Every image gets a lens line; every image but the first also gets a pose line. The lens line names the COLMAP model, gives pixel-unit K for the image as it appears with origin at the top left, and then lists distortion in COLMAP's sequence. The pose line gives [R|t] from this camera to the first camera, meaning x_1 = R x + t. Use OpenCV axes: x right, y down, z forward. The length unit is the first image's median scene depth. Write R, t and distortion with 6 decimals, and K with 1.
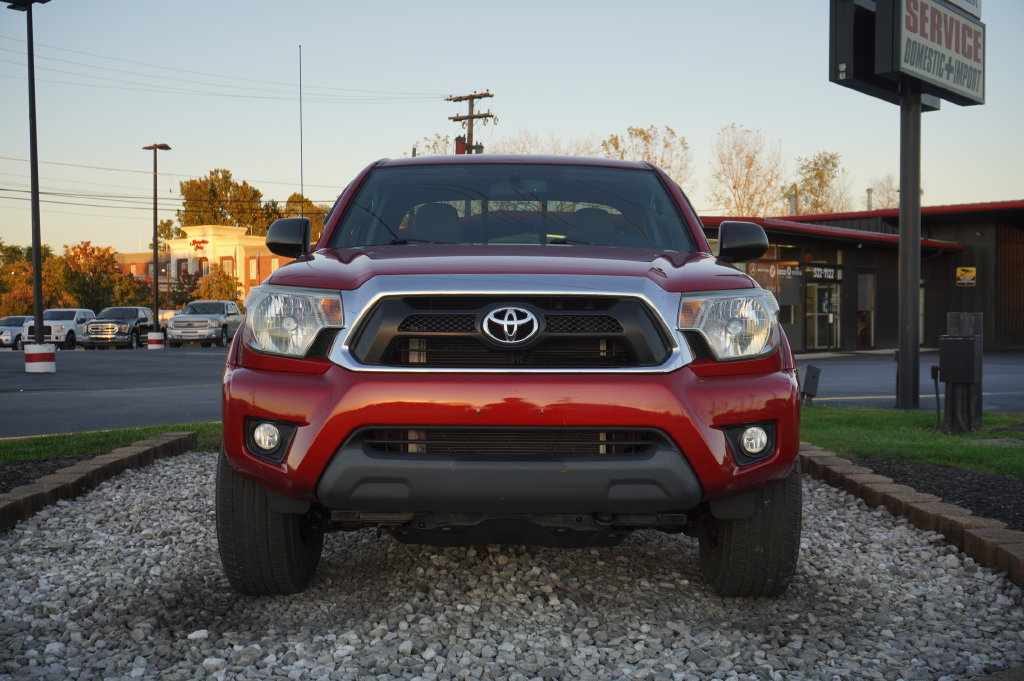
lens RADIAL K [[1186.8, 0, 512.0], [0, 1186.8, 340.5], [0, 0, 1]] dist [0.036911, -0.011111]
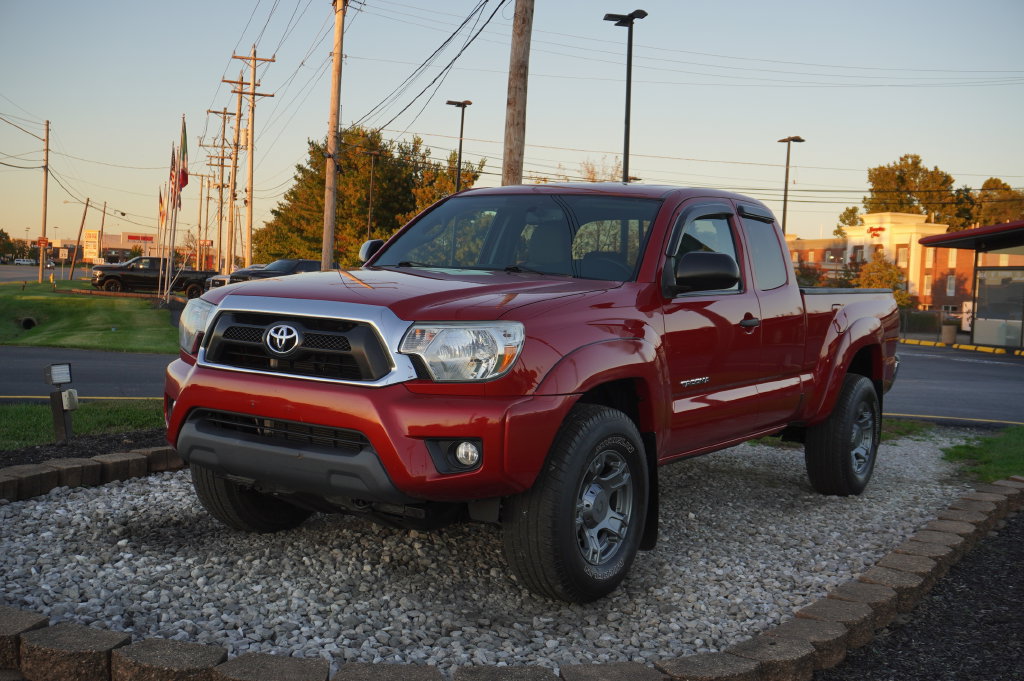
lens RADIAL K [[1186.8, 0, 512.0], [0, 1186.8, 340.5], [0, 0, 1]] dist [0.036911, -0.011111]
pose [[0.830321, 0.066909, -0.553254, 0.091128], [-0.059574, 0.997734, 0.031255, -0.006615], [0.554092, 0.007008, 0.832426, 0.007597]]
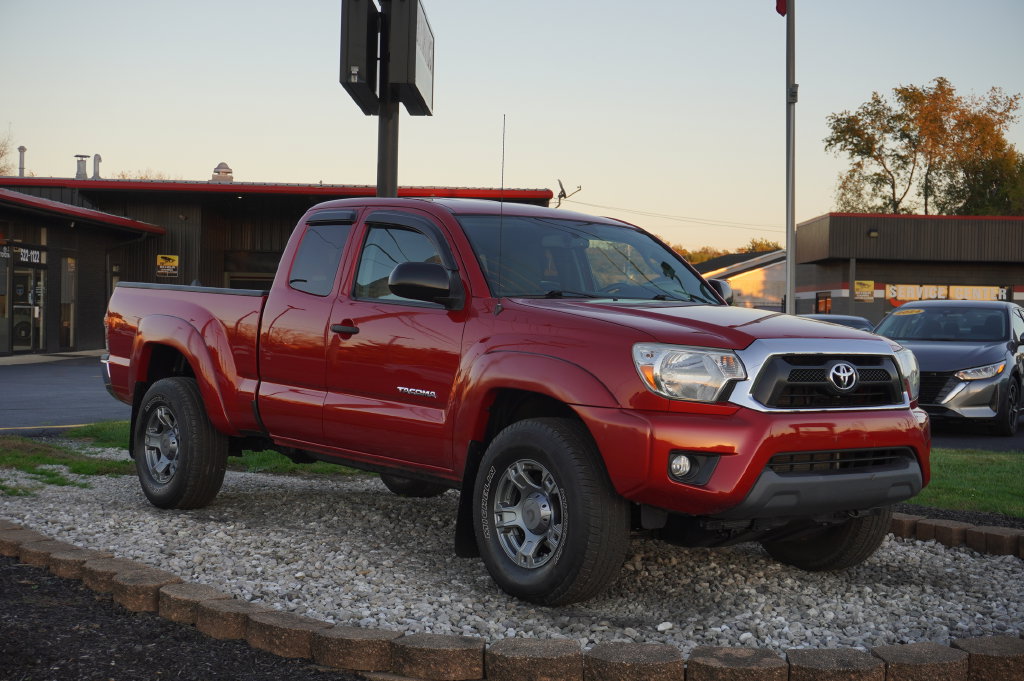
lens RADIAL K [[1529.9, 0, 512.0], [0, 1529.9, 340.5], [0, 0, 1]] dist [0.054918, 0.083518]
pose [[0.774633, 0.011679, 0.632303, -0.142957], [-0.015508, 0.999880, 0.000530, -0.004980], [-0.632221, -0.010216, 0.774721, -0.013643]]
